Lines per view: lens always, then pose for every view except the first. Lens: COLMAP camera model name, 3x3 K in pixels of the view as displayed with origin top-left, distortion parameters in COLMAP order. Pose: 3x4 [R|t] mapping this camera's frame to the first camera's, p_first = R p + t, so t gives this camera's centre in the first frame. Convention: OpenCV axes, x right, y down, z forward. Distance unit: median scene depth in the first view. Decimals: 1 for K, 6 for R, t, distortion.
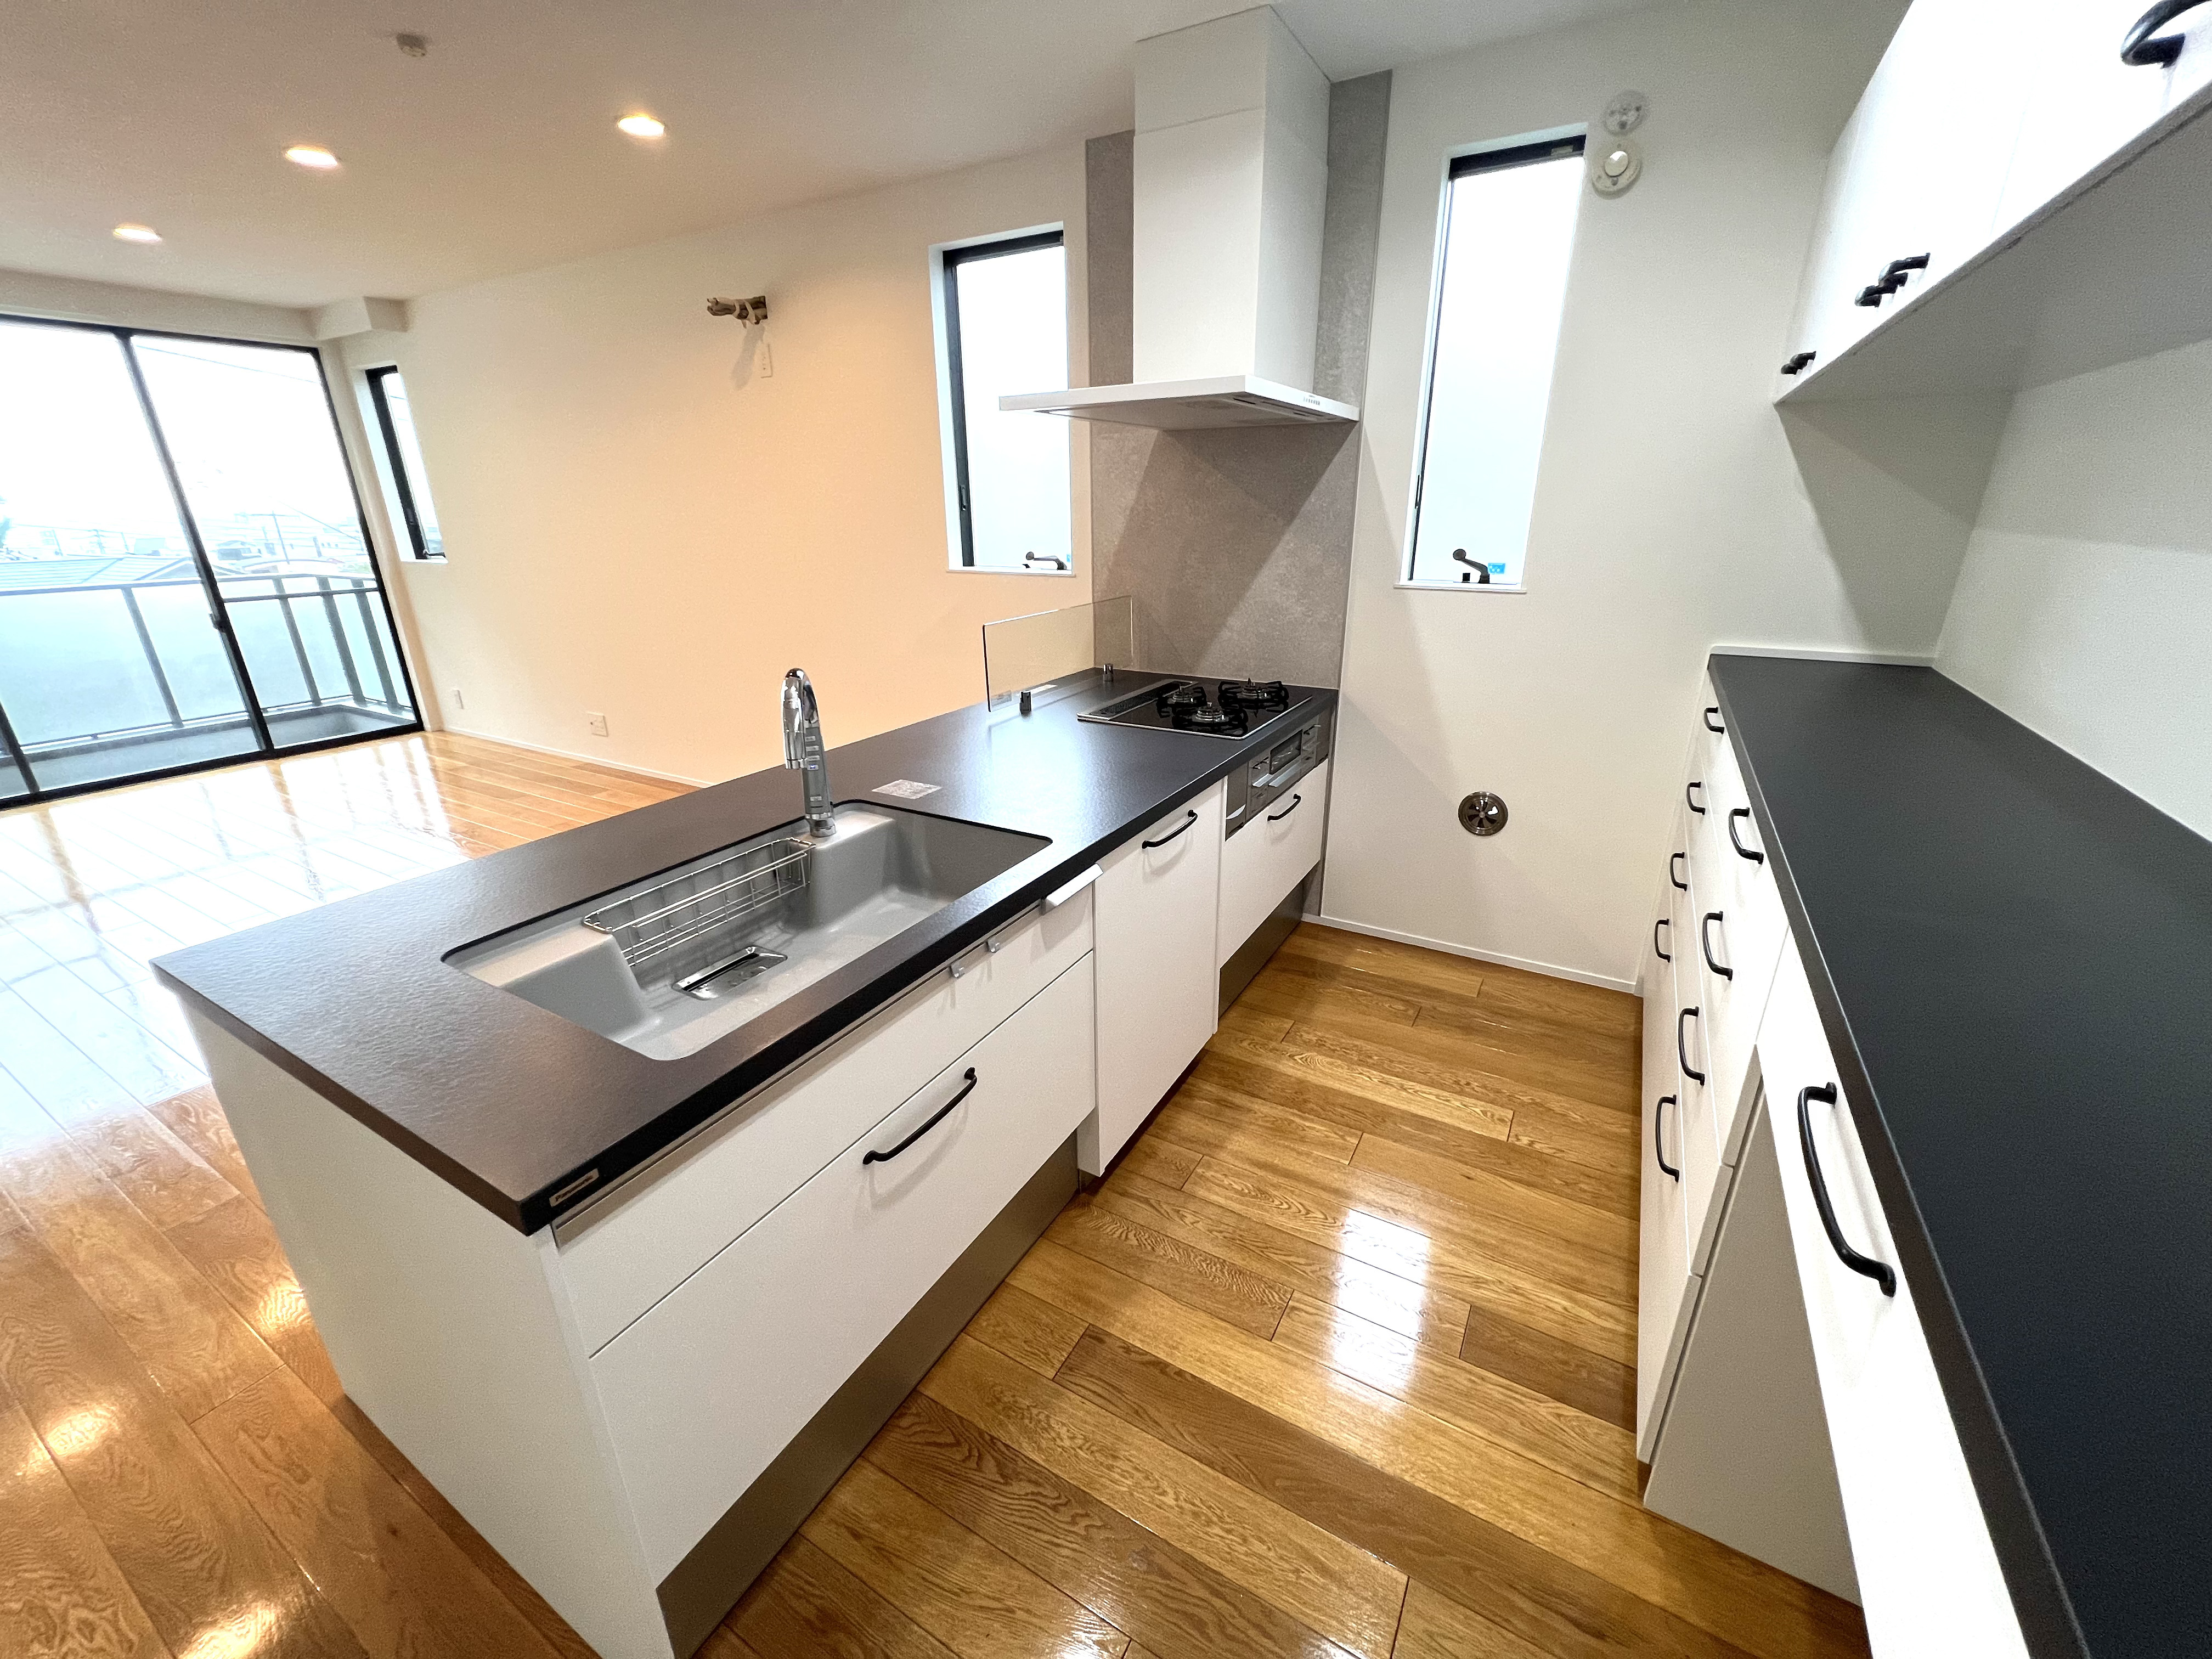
lens RADIAL K [[885.8, 0, 1113.9], [0, 885.8, 830.0], [0, 0, 1]] dist [0.000205, 0.000025]
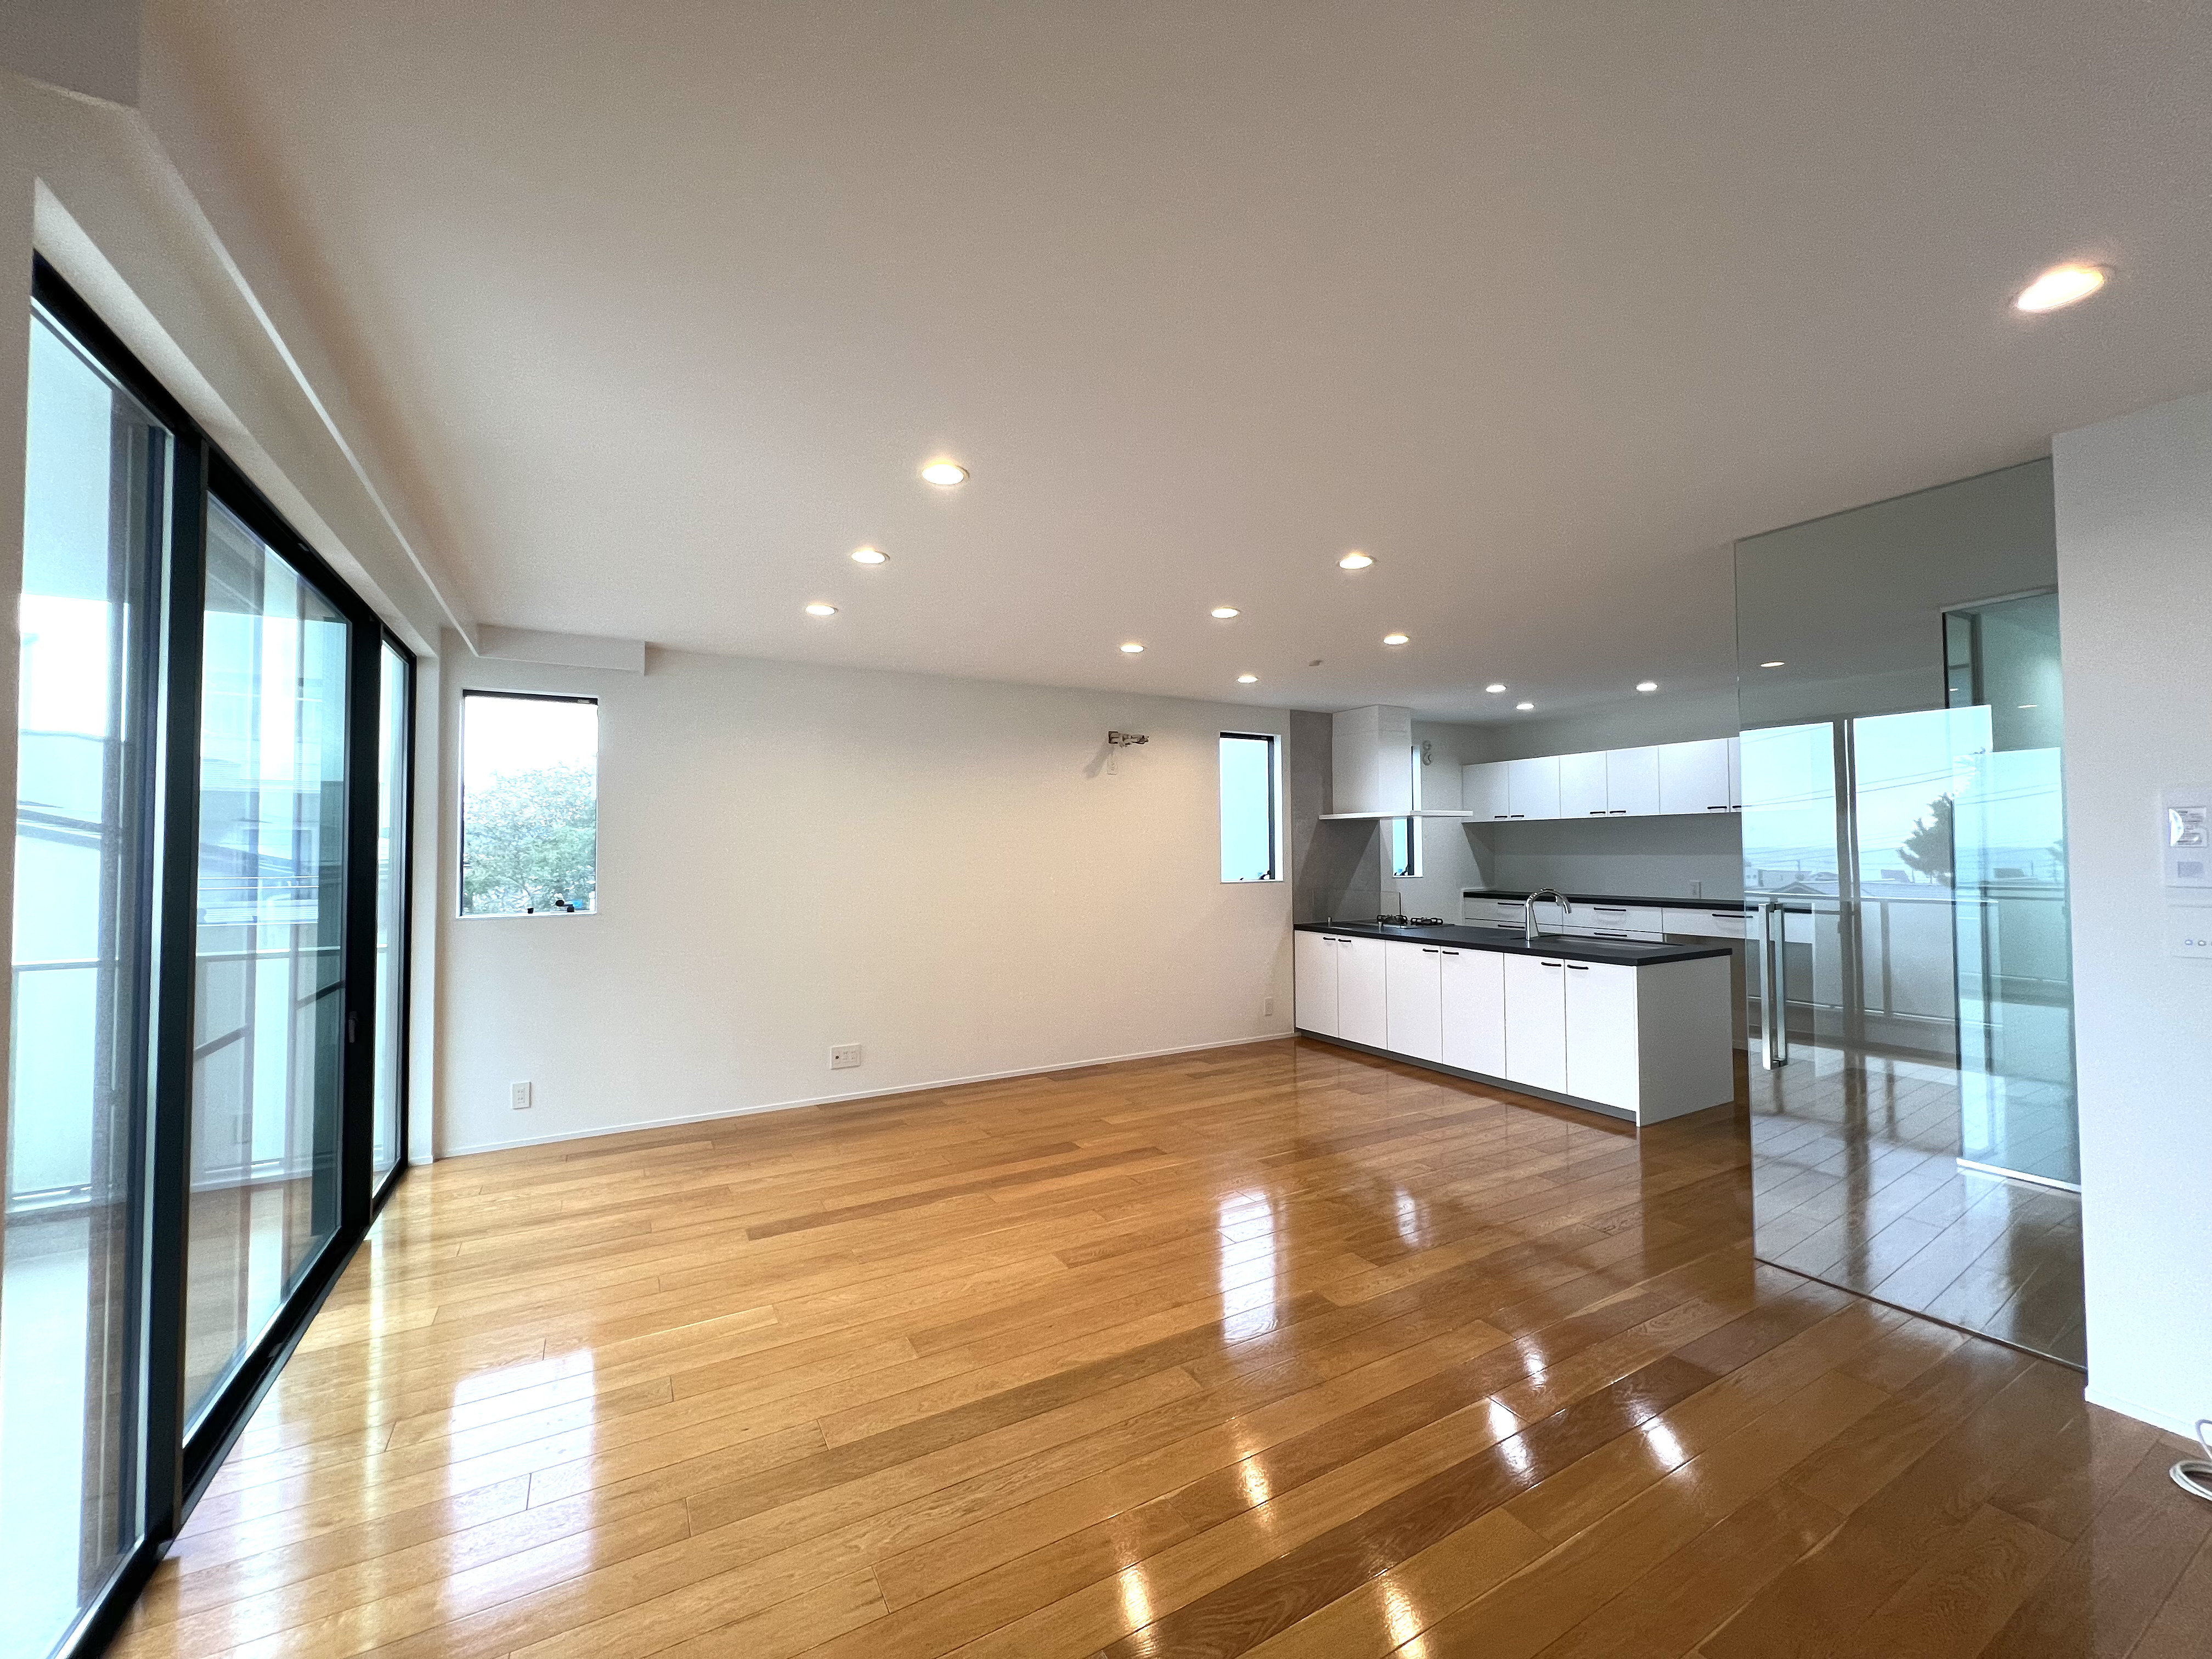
lens RADIAL K [[885.1, 0, 1106.0], [0, 885.1, 829.5], [0, 0, 1]] dist [0.002502, 0.000228]
pose [[0.513456, 0.030749, 0.857565, -2.679286], [0.299601, 0.930046, -0.212730, -0.116114], [-0.804116, 0.366155, 0.468326, 0.435564]]
